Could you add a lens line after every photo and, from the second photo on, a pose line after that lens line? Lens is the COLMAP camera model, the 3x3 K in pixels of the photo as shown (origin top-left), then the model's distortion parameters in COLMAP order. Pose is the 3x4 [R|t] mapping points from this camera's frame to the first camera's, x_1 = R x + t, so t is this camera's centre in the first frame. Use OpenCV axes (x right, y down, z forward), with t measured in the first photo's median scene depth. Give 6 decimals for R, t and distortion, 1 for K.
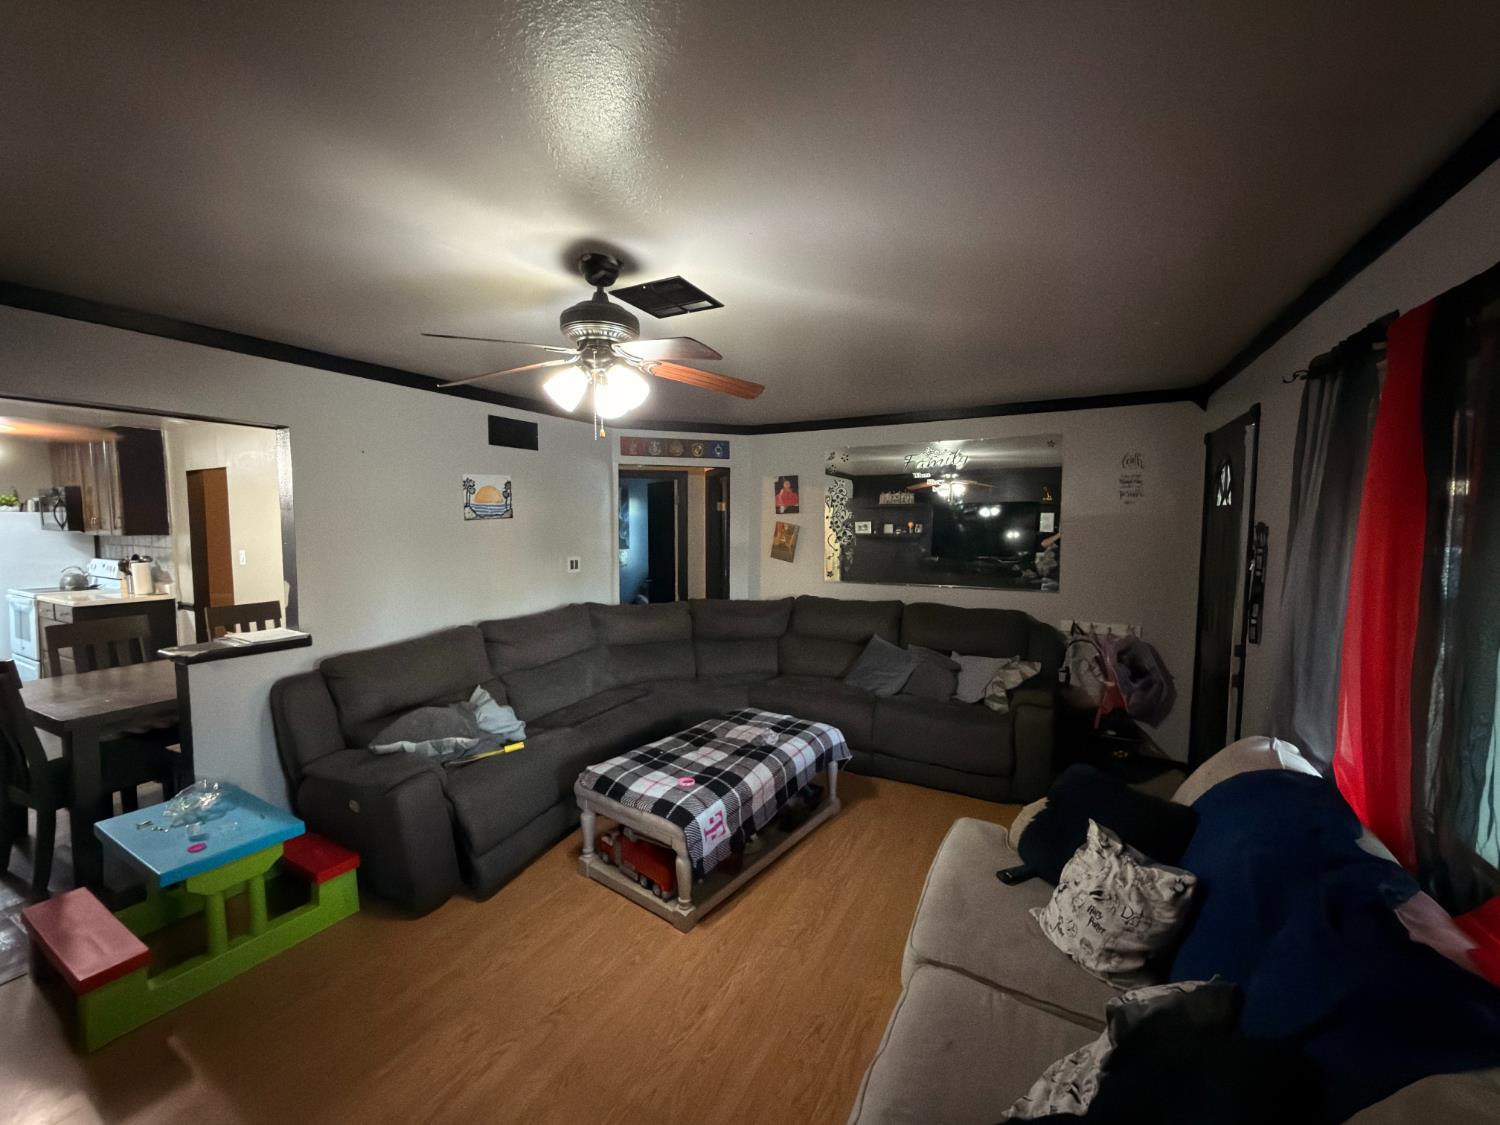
lens RADIAL K [[600.7, 0, 755.3], [0, 600.7, 564.0], [0, 0, 1]] dist [0.000811, -0.000359]
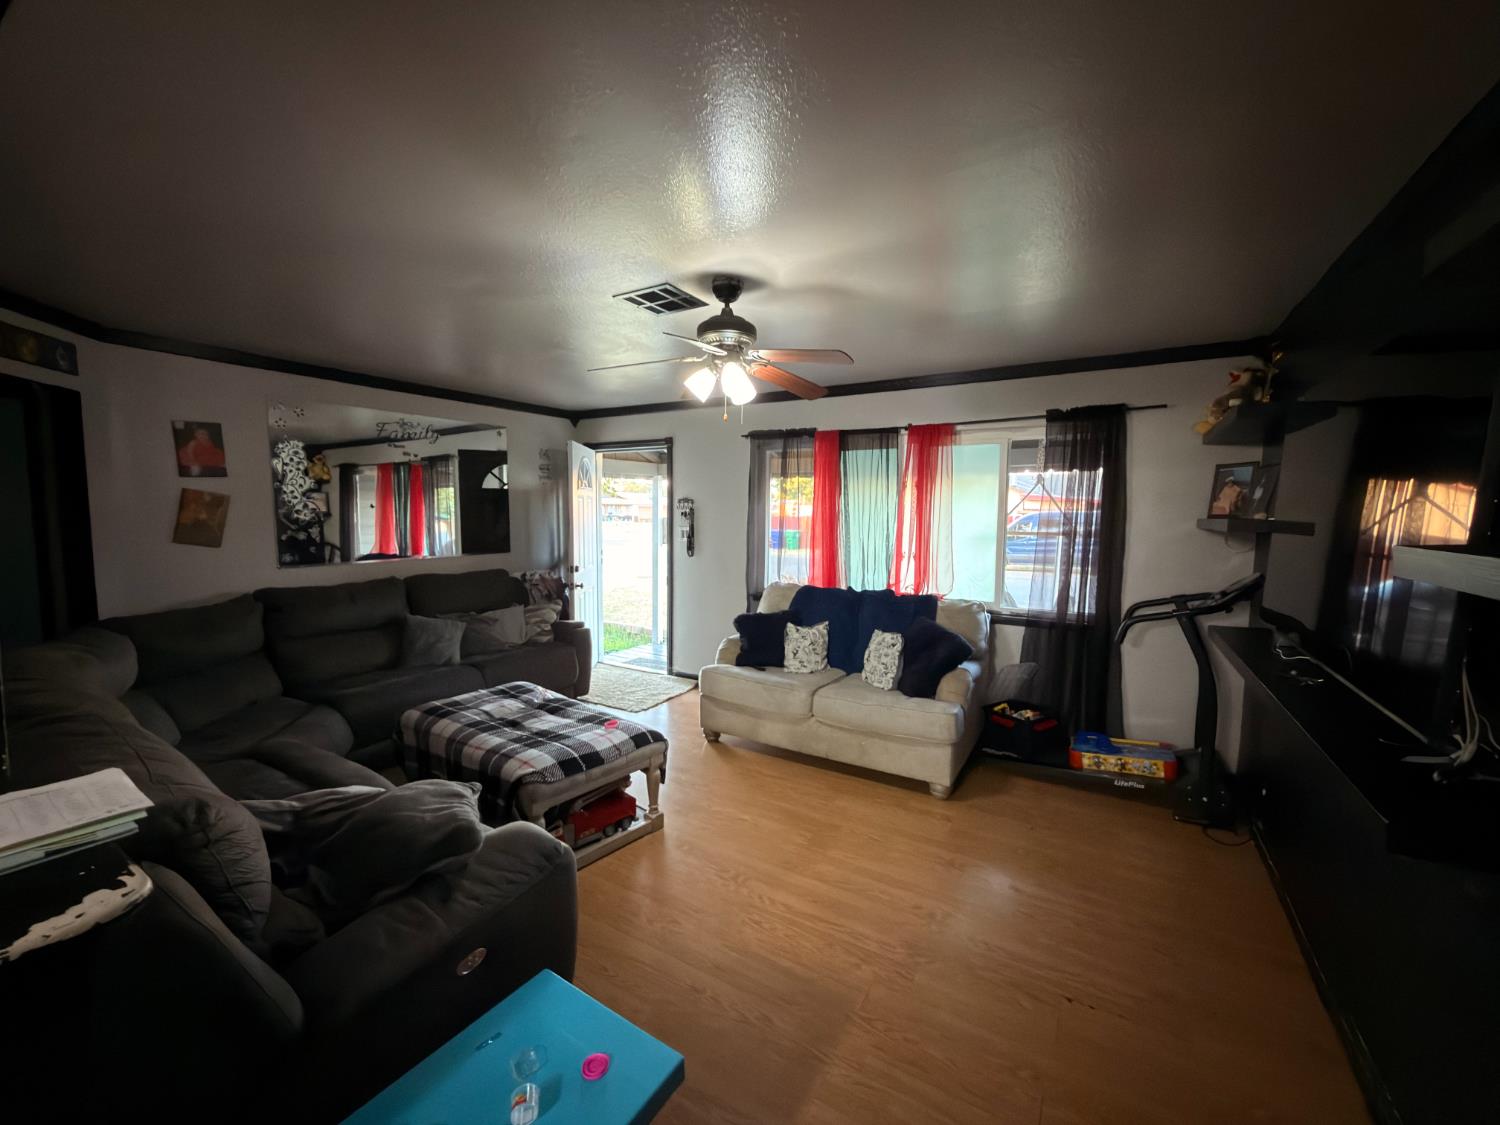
lens RADIAL K [[600.7, 0, 748.0], [0, 600.7, 564.2], [0, 0, 1]] dist [0.000811, -0.000359]
pose [[0.063705, -0.091943, 0.993724, -0.570228], [0.061976, 0.994189, 0.088013, -0.006375], [-0.996043, 0.055980, 0.069033, 0.319403]]
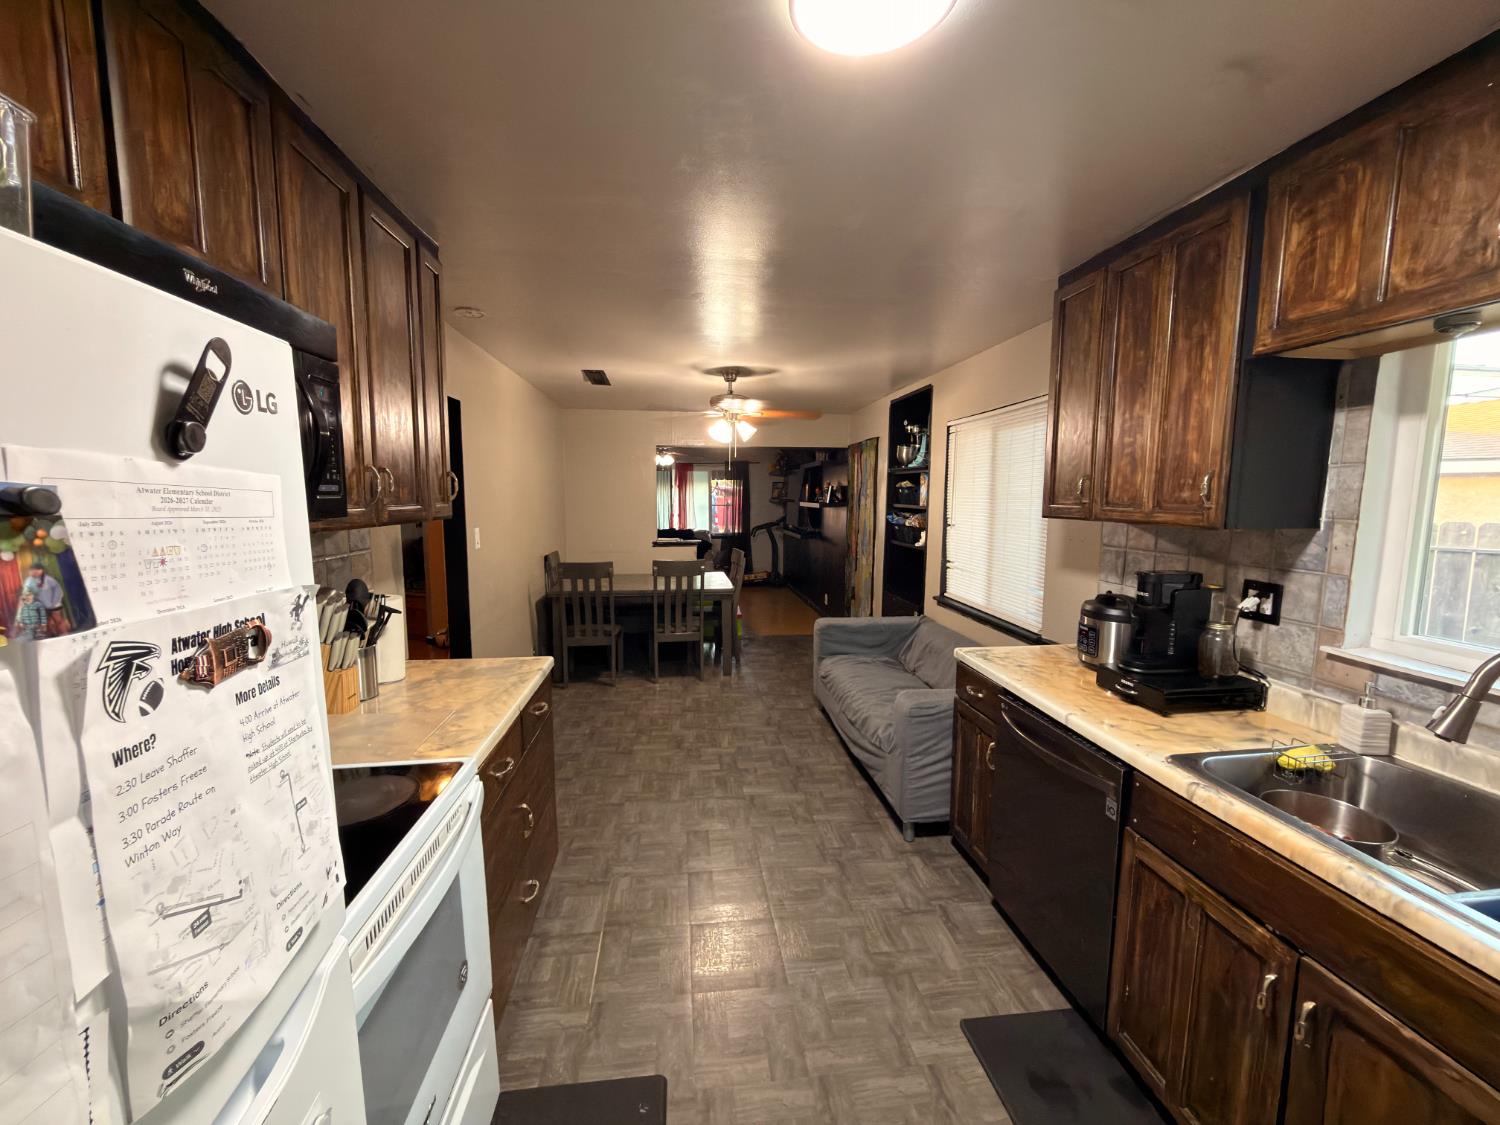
lens RADIAL K [[600.7, 0, 749.1], [0, 600.7, 564.0], [0, 0, 1]] dist [0.000811, -0.000359]
pose [[-0.564239, -0.099033, 0.819651, -1.524147], [0.054367, 0.986168, 0.156578, -0.071104], [-0.823820, 0.132909, -0.551050, 1.069176]]
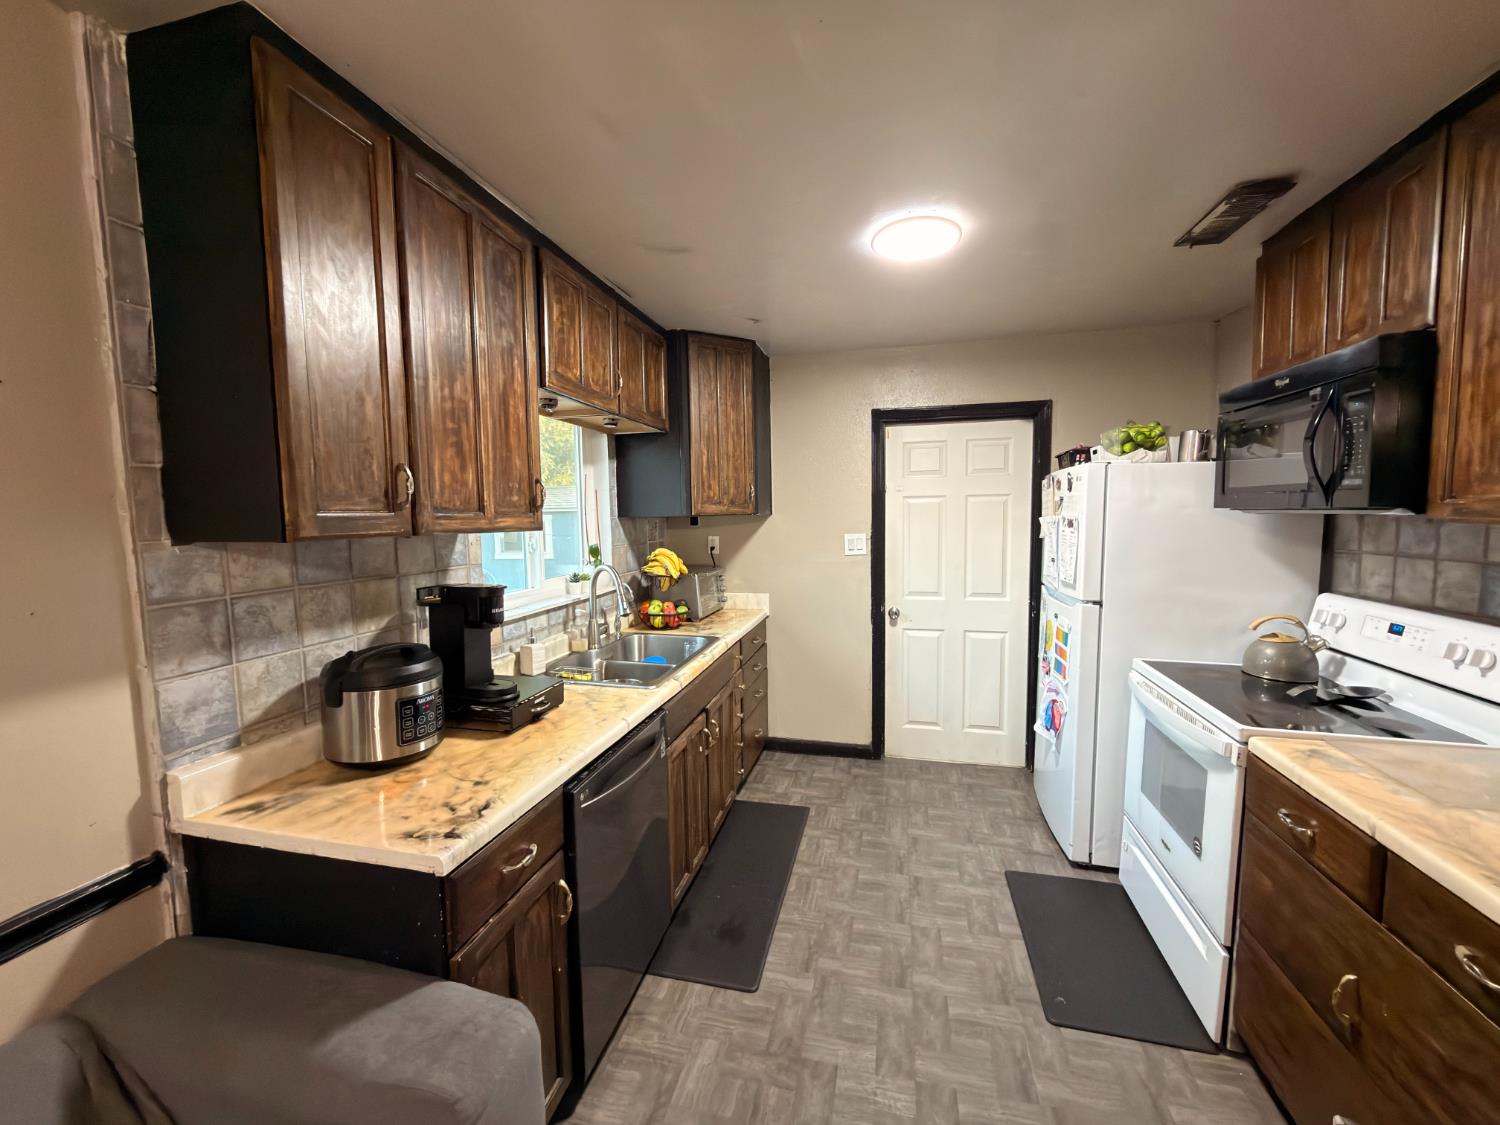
lens RADIAL K [[600.7, 0, 749.2], [0, 600.7, 559.8], [0, 0, 1]] dist [0.000811, -0.000359]
pose [[0.236014, 0.072190, -0.969065, -1.008265], [-0.056487, 0.996570, 0.060481, -0.036040], [0.970107, 0.040466, 0.239282, 0.717534]]
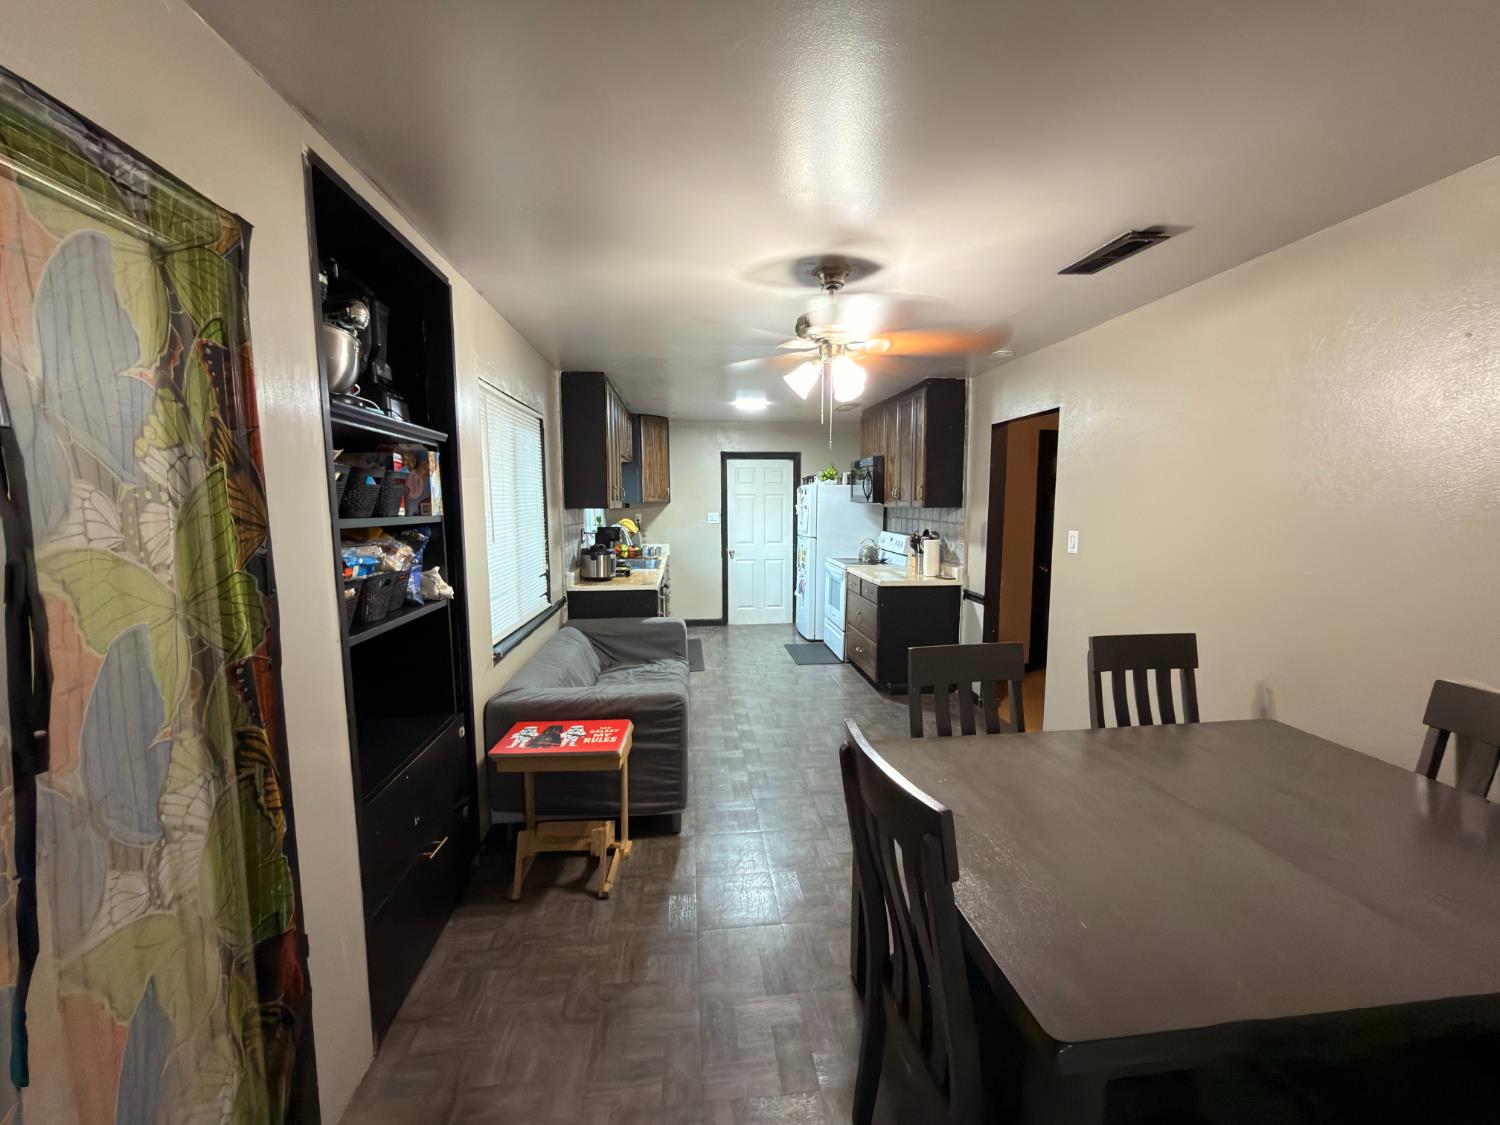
lens RADIAL K [[600.7, 0, 749.8], [0, 600.7, 560.9], [0, 0, 1]] dist [0.000811, -0.000359]
pose [[0.555032, 0.080652, -0.827910, -0.471978], [-0.057593, 0.996626, 0.058477, -0.007549], [0.829833, 0.015225, 0.557804, 0.316108]]
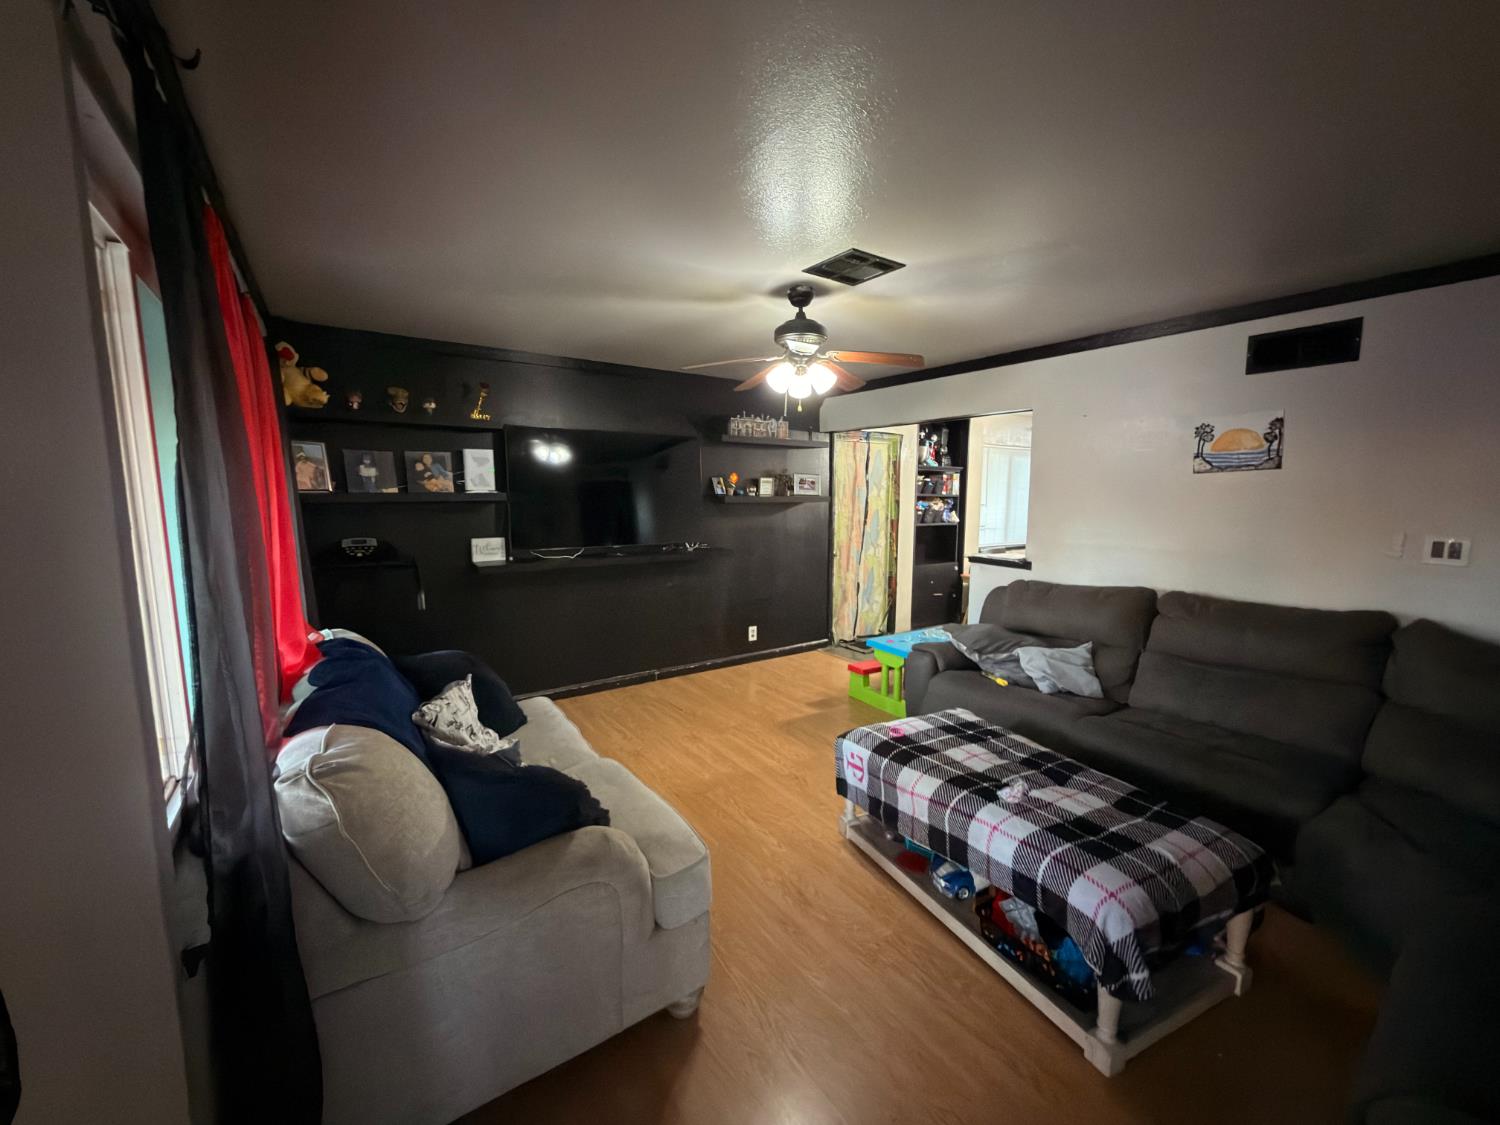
lens RADIAL K [[600.7, 0, 743.1], [0, 600.7, 562.6], [0, 0, 1]] dist [0.000811, -0.000359]
pose [[-0.478767, 0.101094, -0.872102, 0.411007], [-0.068761, 0.985979, 0.152043, -0.022717], [0.875245, 0.132759, -0.465103, 0.585615]]
